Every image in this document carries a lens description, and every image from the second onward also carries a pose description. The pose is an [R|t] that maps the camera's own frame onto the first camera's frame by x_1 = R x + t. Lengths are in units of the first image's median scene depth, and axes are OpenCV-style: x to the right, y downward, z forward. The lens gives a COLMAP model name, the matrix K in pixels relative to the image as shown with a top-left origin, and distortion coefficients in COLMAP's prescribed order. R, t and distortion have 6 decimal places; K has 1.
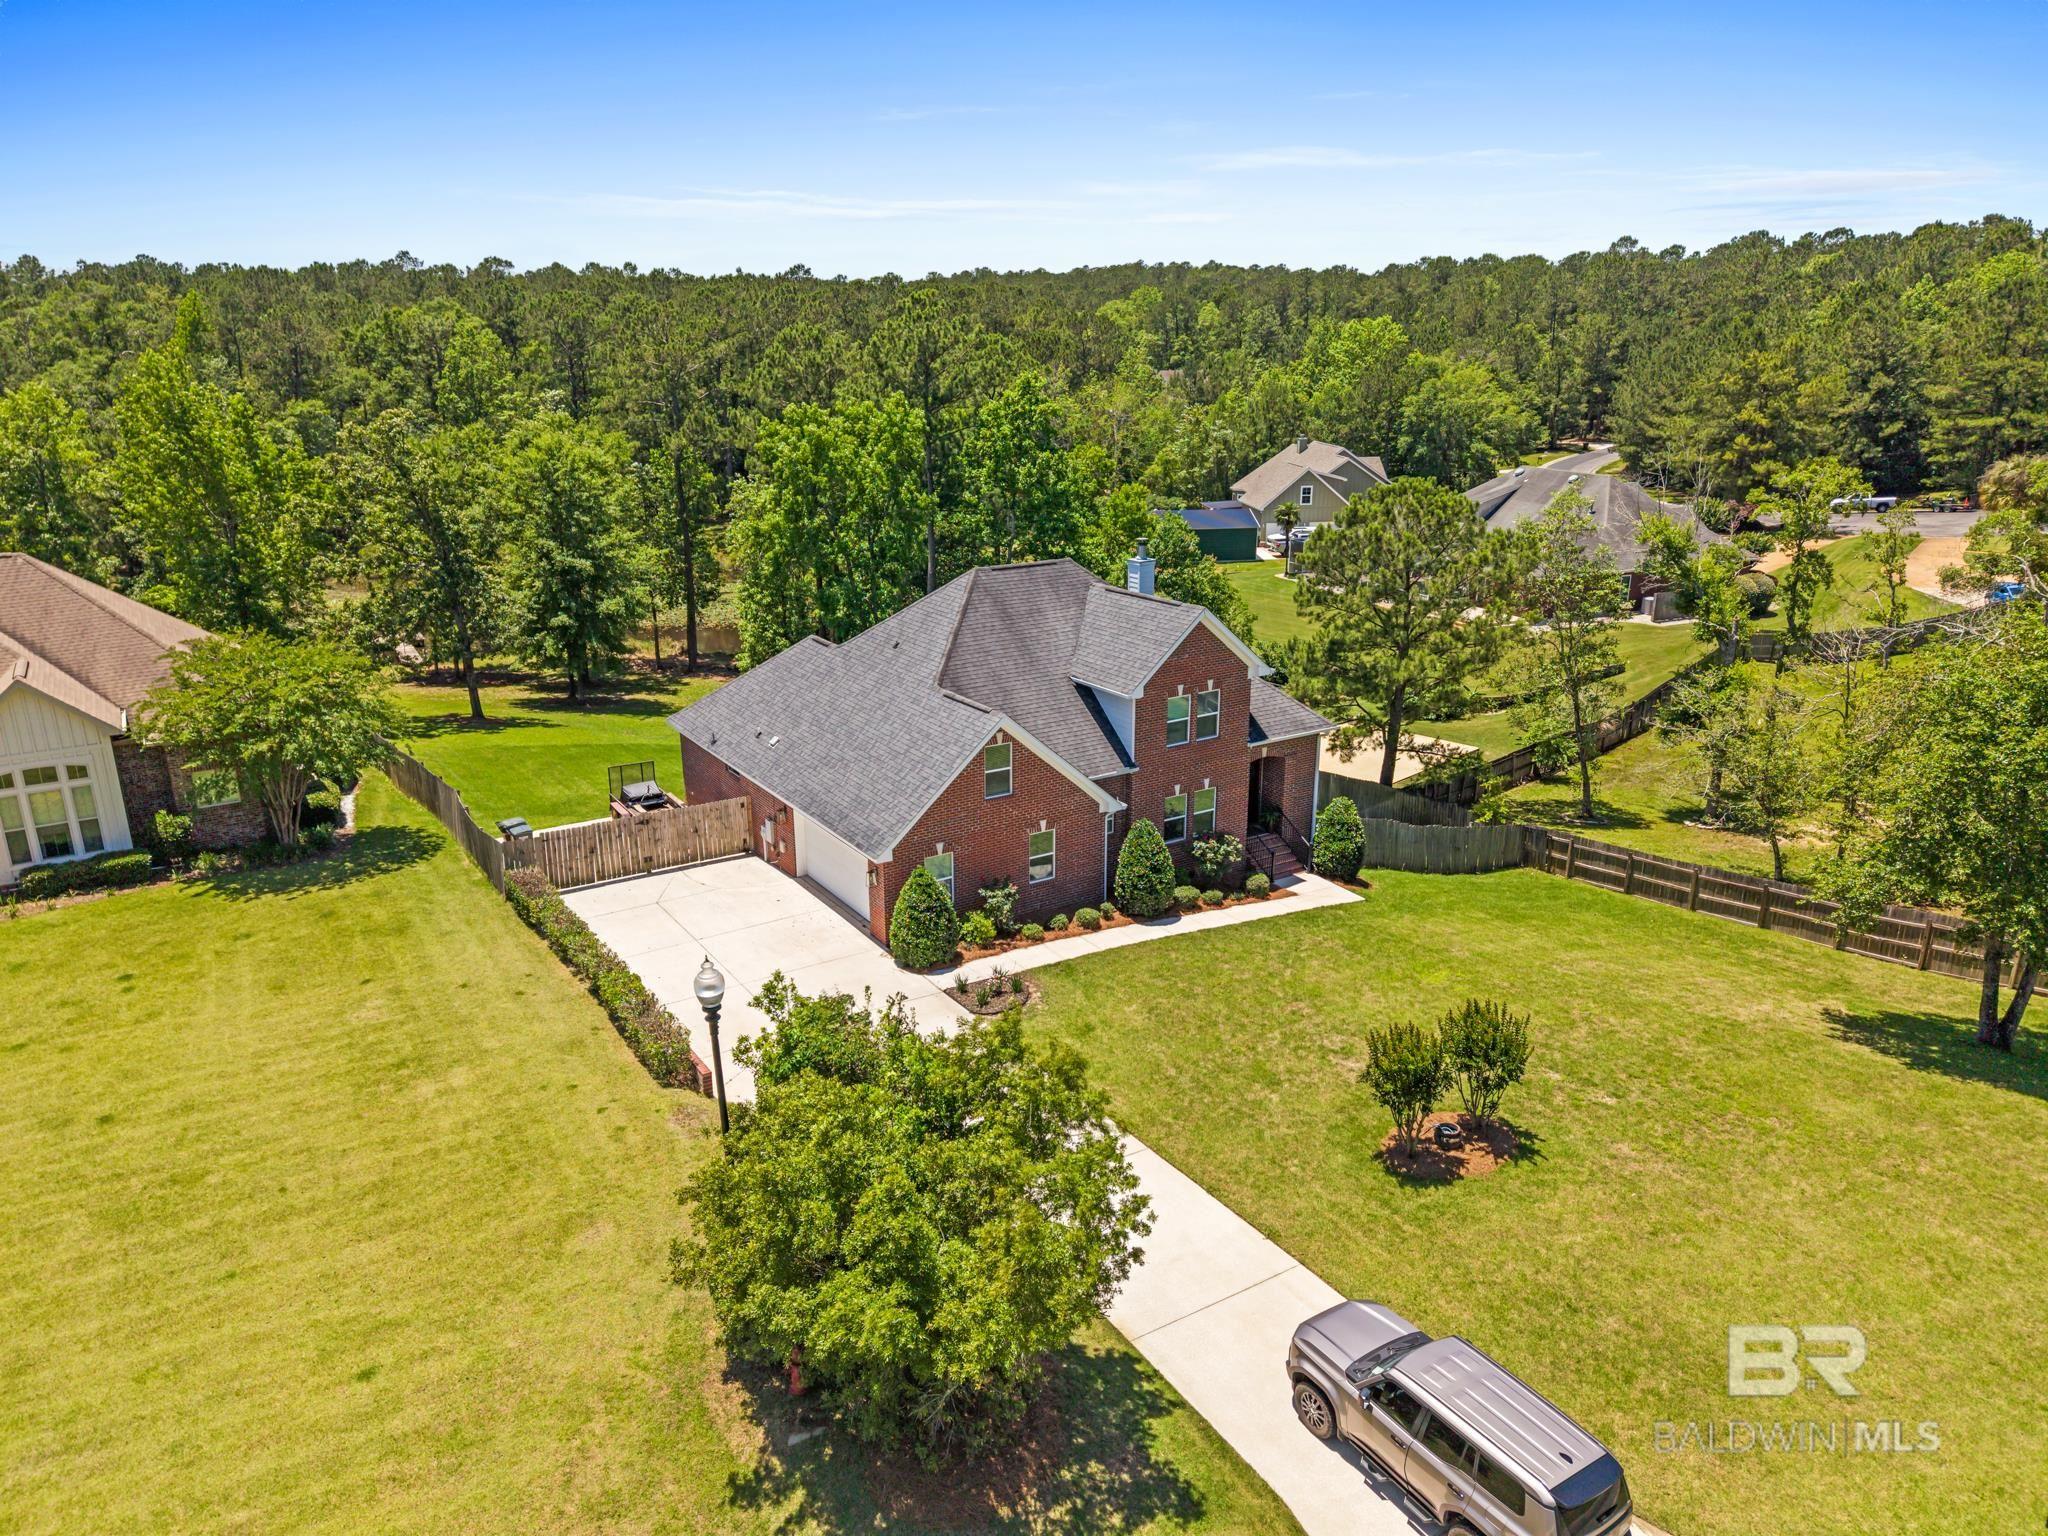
lens RADIAL K [[1342.0, 0, 1024.0], [0, 1342.0, 768.0], [0, 0, 1]] dist [0.027836, -0.028423]
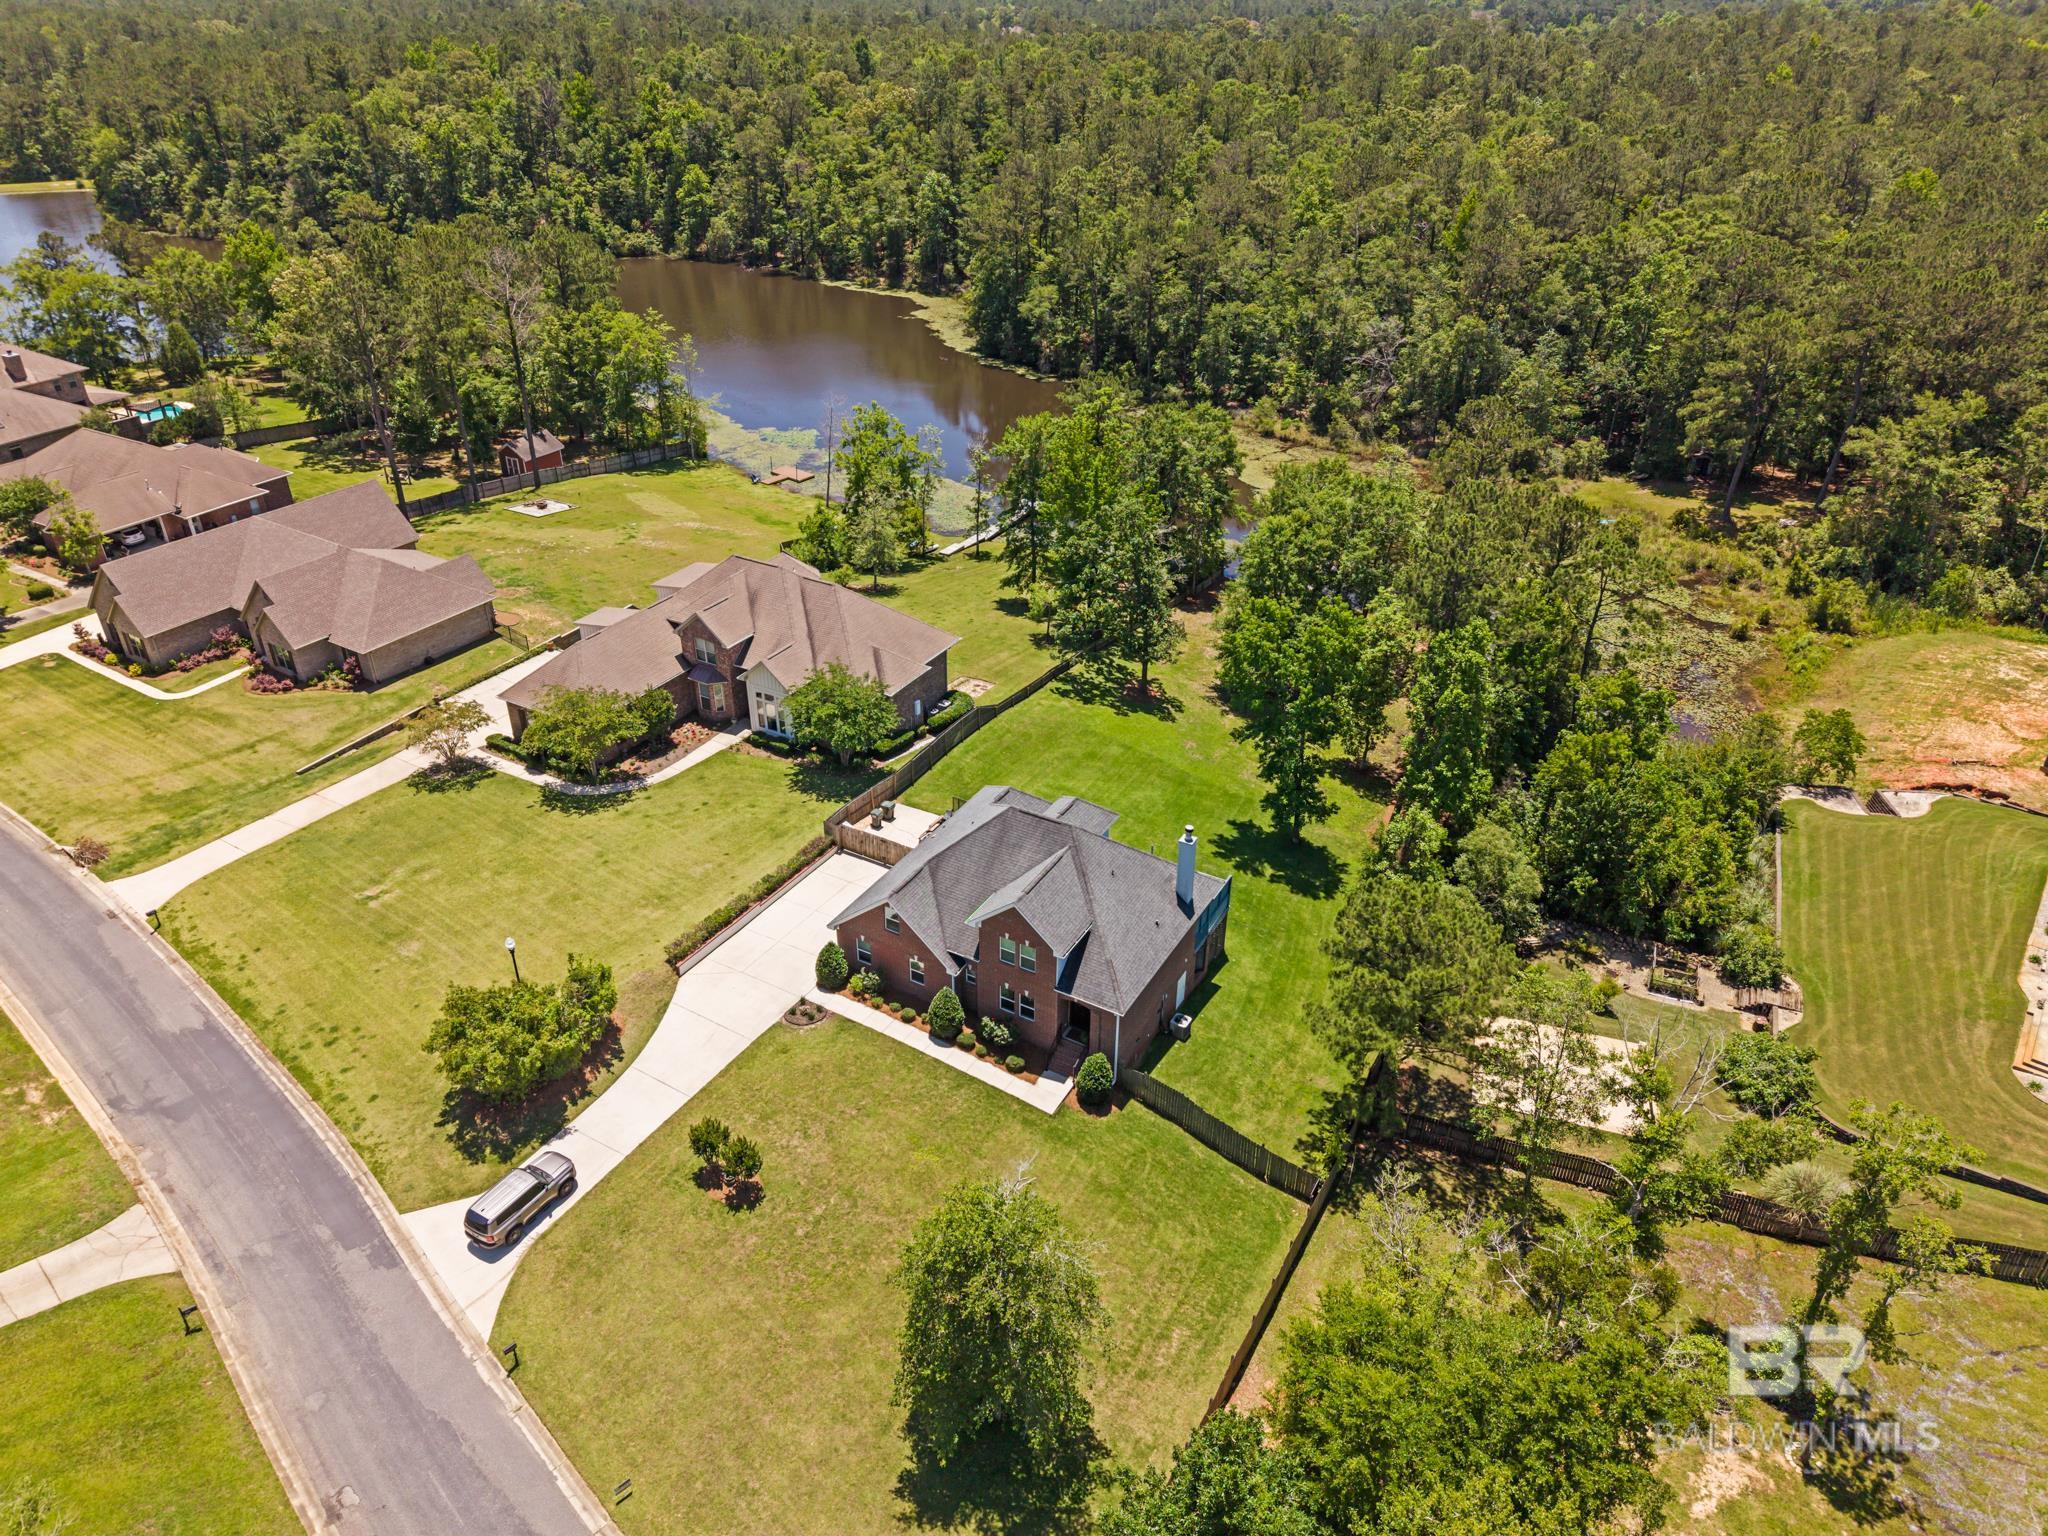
lens RADIAL K [[1346.4, 0, 1050.6], [0, 1346.4, 767.6], [0, 0, 1]] dist [0.050757, -0.068253]
pose [[0.472678, 0.453409, -0.755642, 1.223285], [-0.275852, 0.890516, 0.361783, -0.805870], [0.836947, 0.037438, 0.546001, 0.129864]]
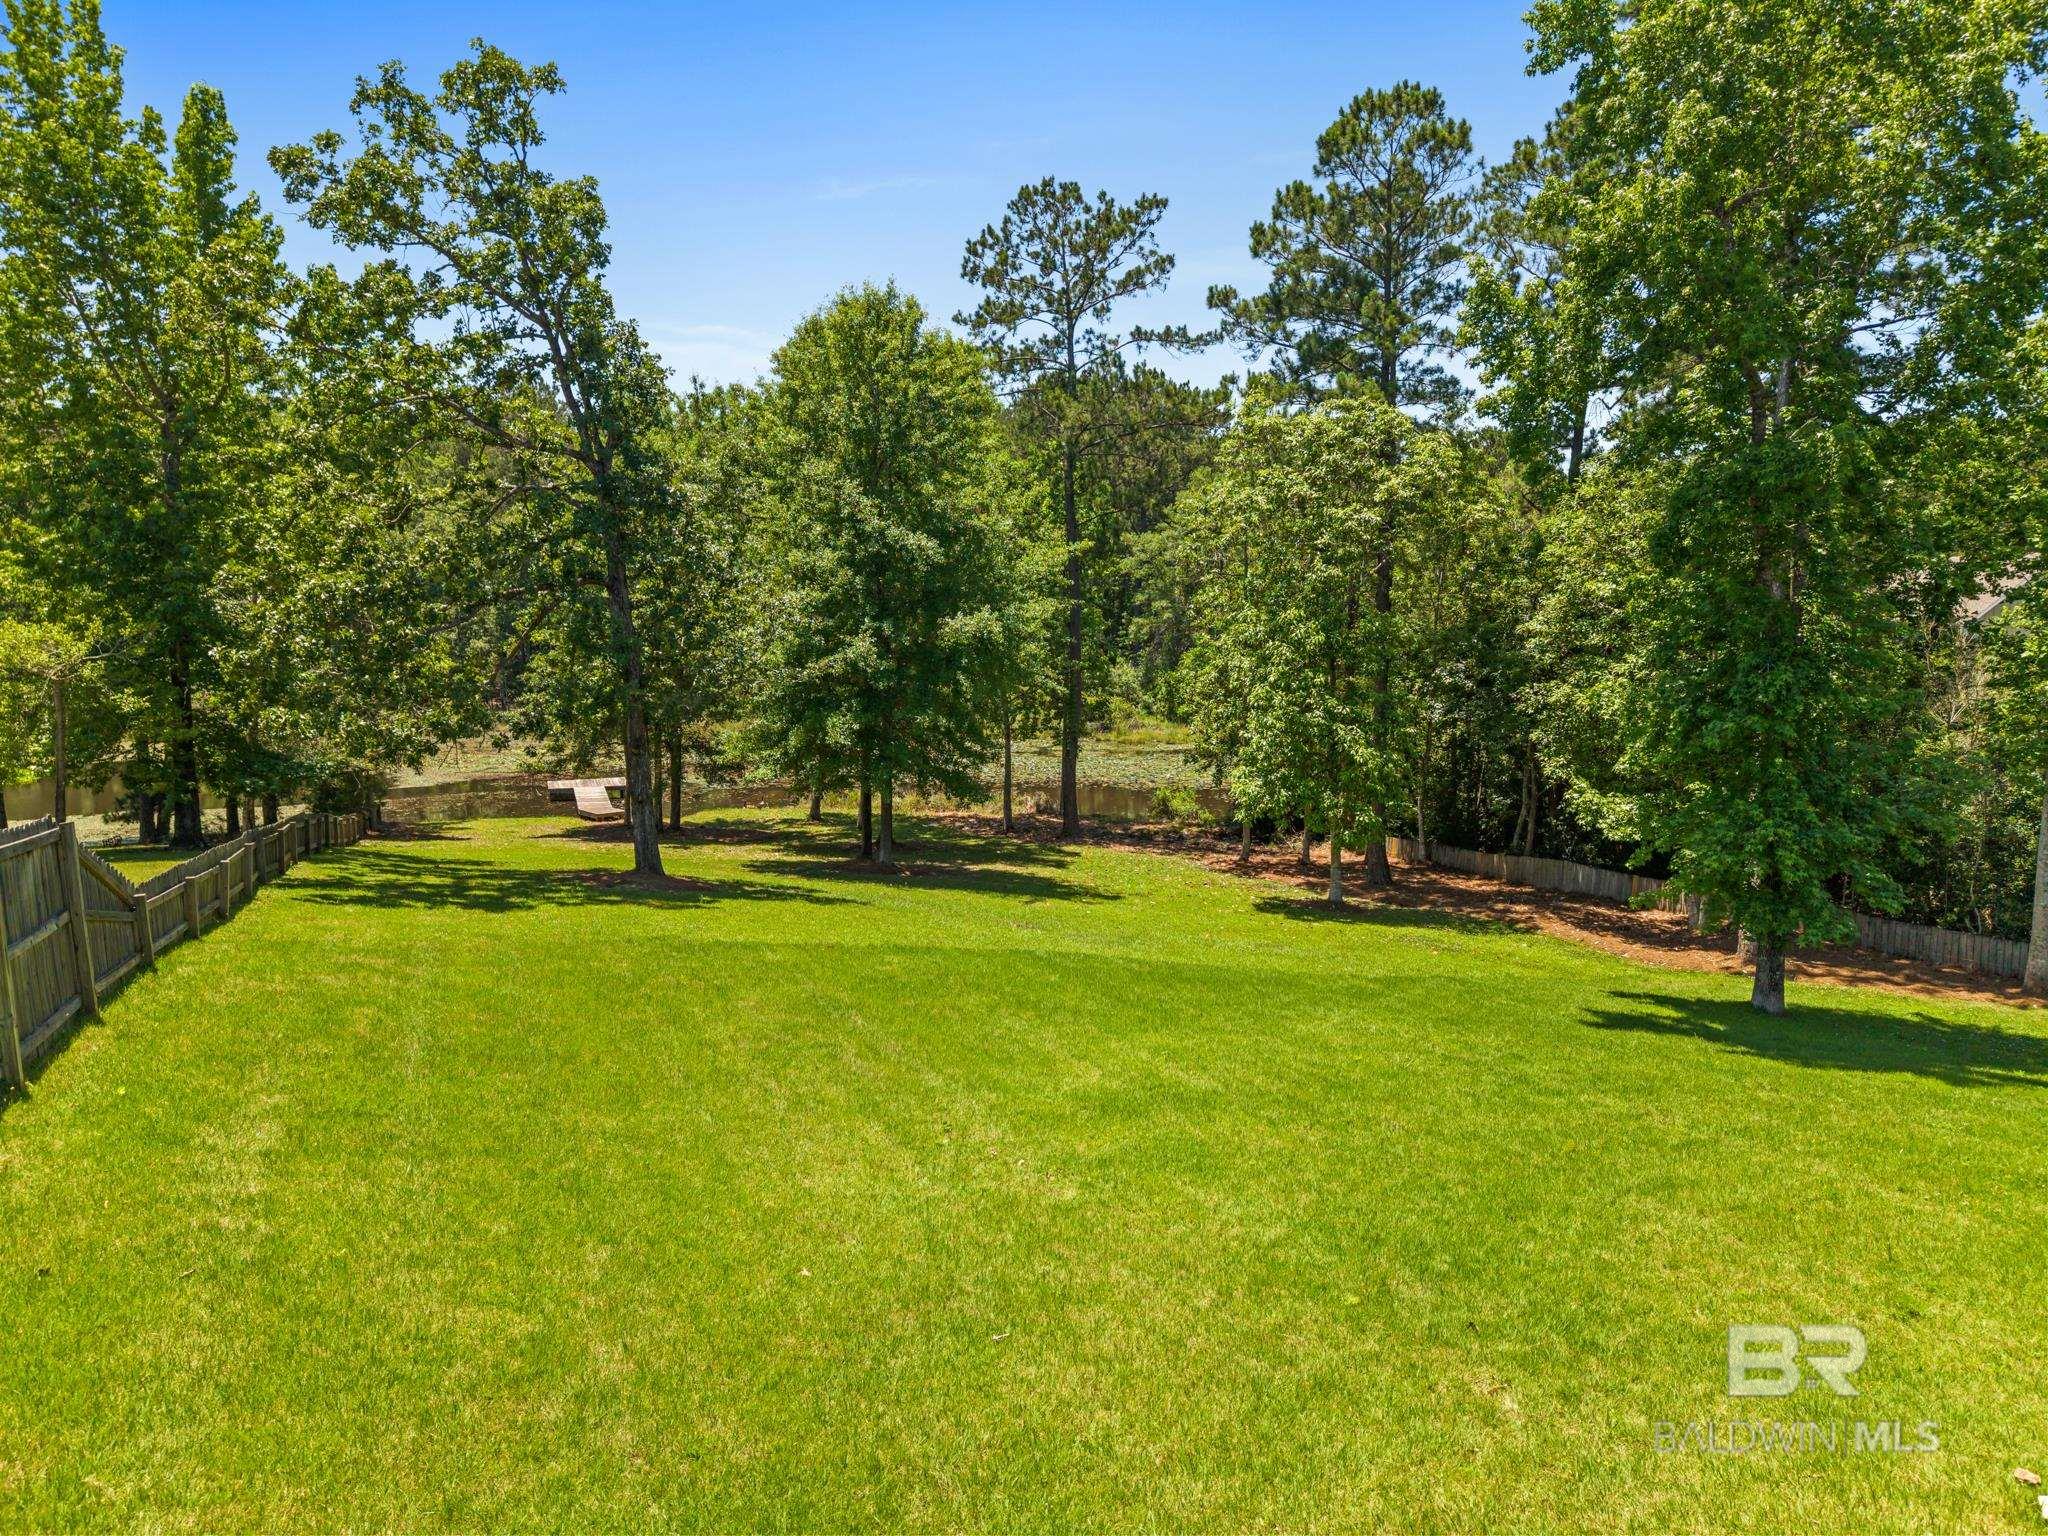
lens RADIAL K [[1342.0, 0, 1024.0], [0, 1342.0, 768.0], [0, 0, 1]] dist [0.027836, -0.028423]
pose [[0.984214, 0.013298, -0.176479, -0.387147], [-0.045026, 0.983177, -0.177020, -0.005712], [0.171156, 0.182172, 0.968256, 1.064497]]
